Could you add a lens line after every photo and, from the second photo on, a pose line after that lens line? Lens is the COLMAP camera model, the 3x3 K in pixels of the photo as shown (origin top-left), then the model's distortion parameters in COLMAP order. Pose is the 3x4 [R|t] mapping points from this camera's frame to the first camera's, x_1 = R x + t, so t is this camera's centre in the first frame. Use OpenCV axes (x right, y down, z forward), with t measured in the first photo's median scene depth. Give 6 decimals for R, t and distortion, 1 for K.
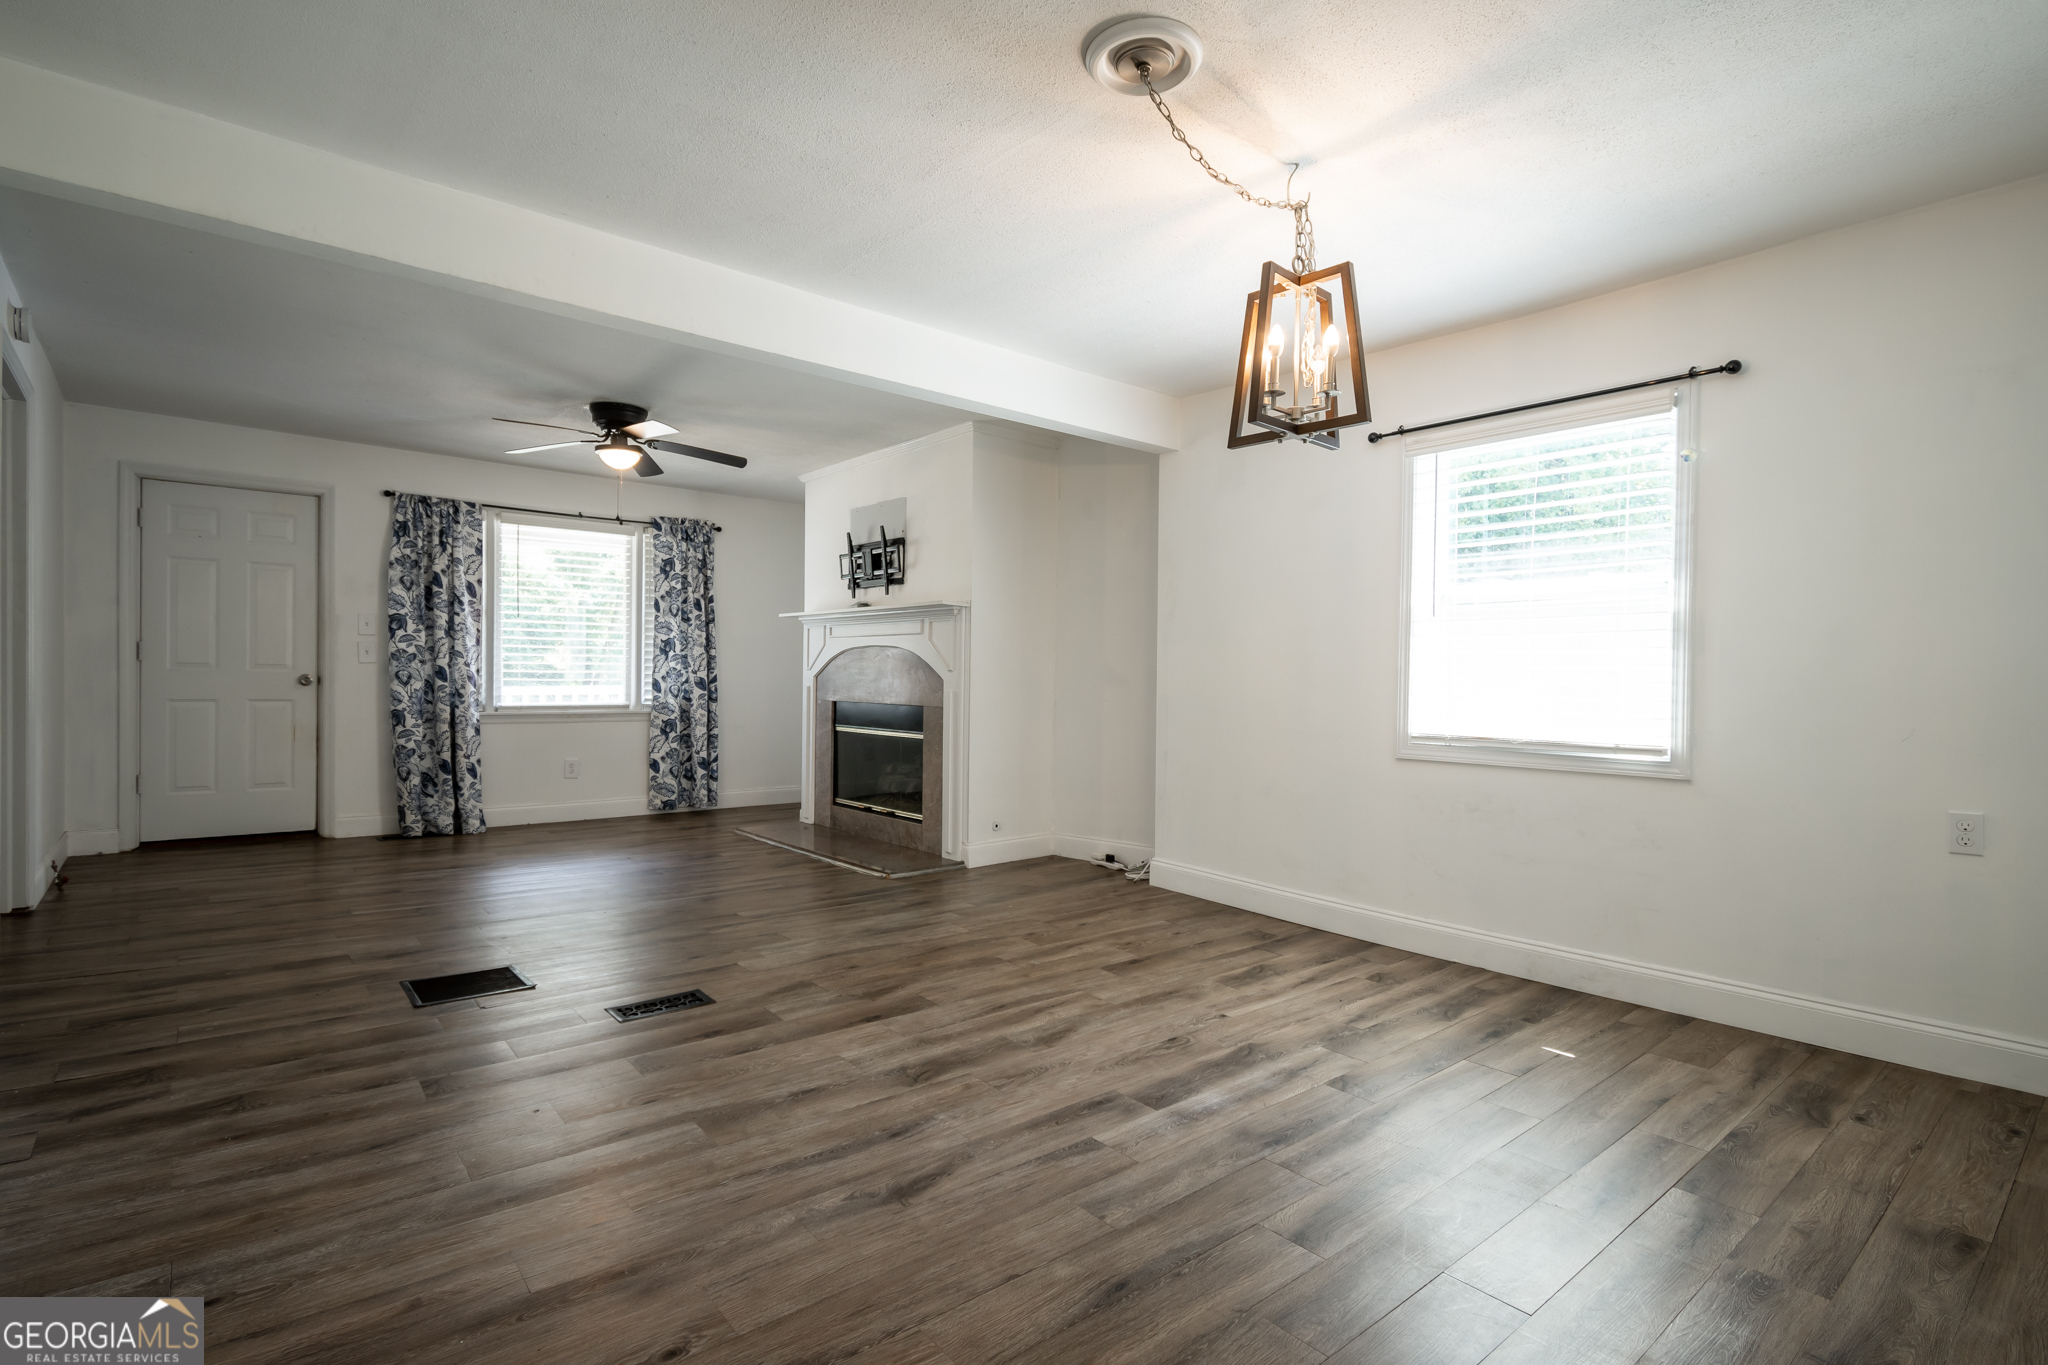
lens RADIAL K [[987.1, 0, 1030.1], [0, 987.1, 689.2], [0, 0, 1]] dist [0.002859, -0.000718]
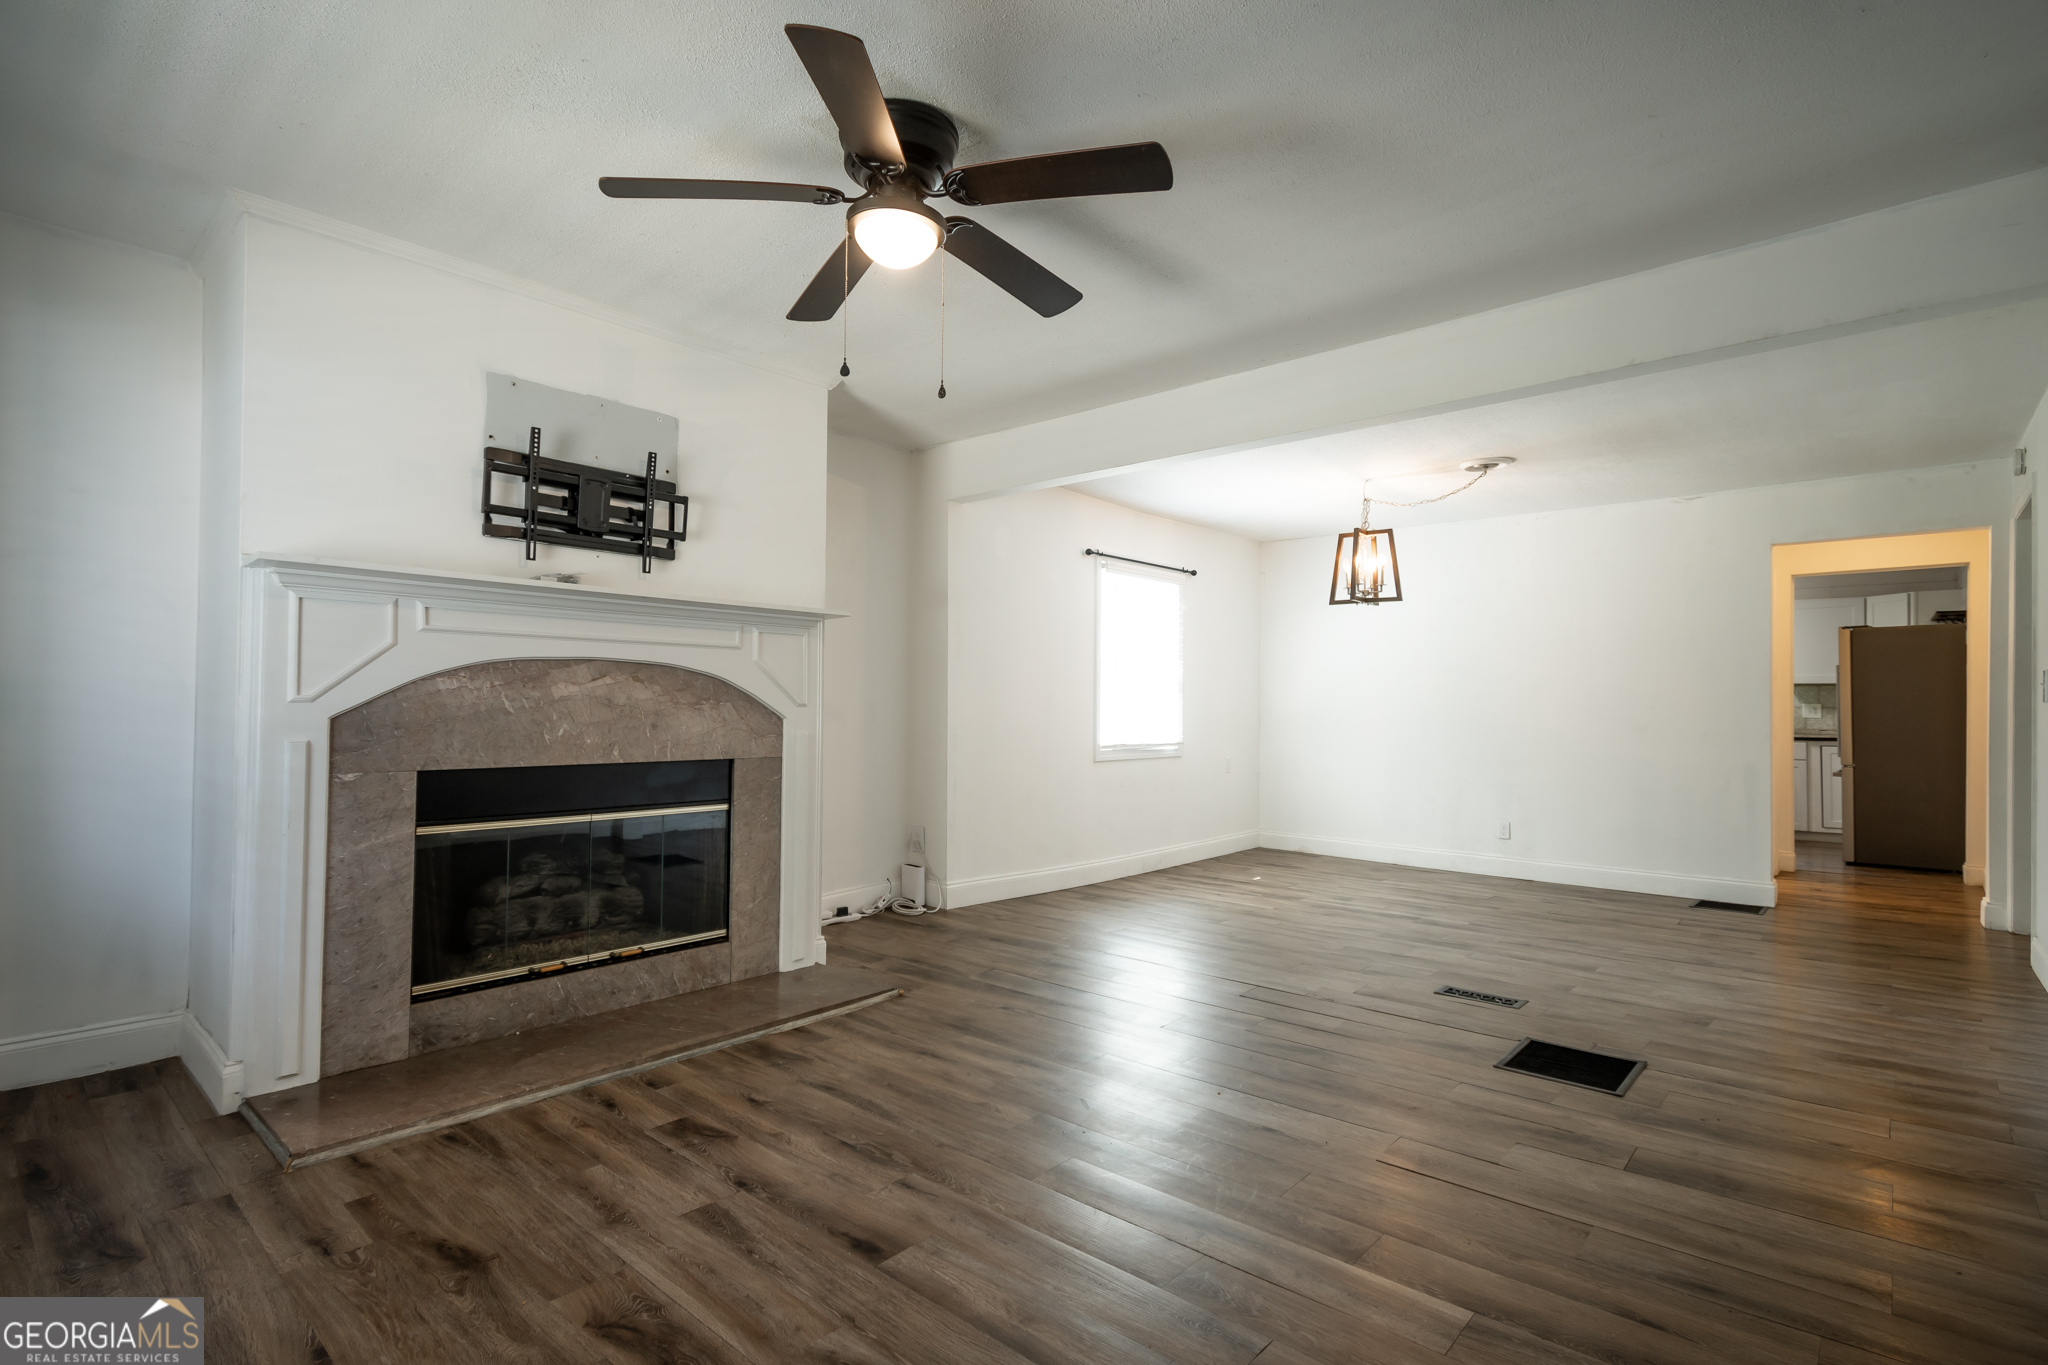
lens RADIAL K [[973.1, 0, 1027.3], [0, 973.1, 689.4], [0, 0, 1]] dist [0.002456, -0.000297]
pose [[-0.141424, 0.004062, 0.989941, -0.707437], [0.002780, 0.999989, -0.003706, -0.023720], [-0.989945, 0.002228, -0.141434, 0.825329]]
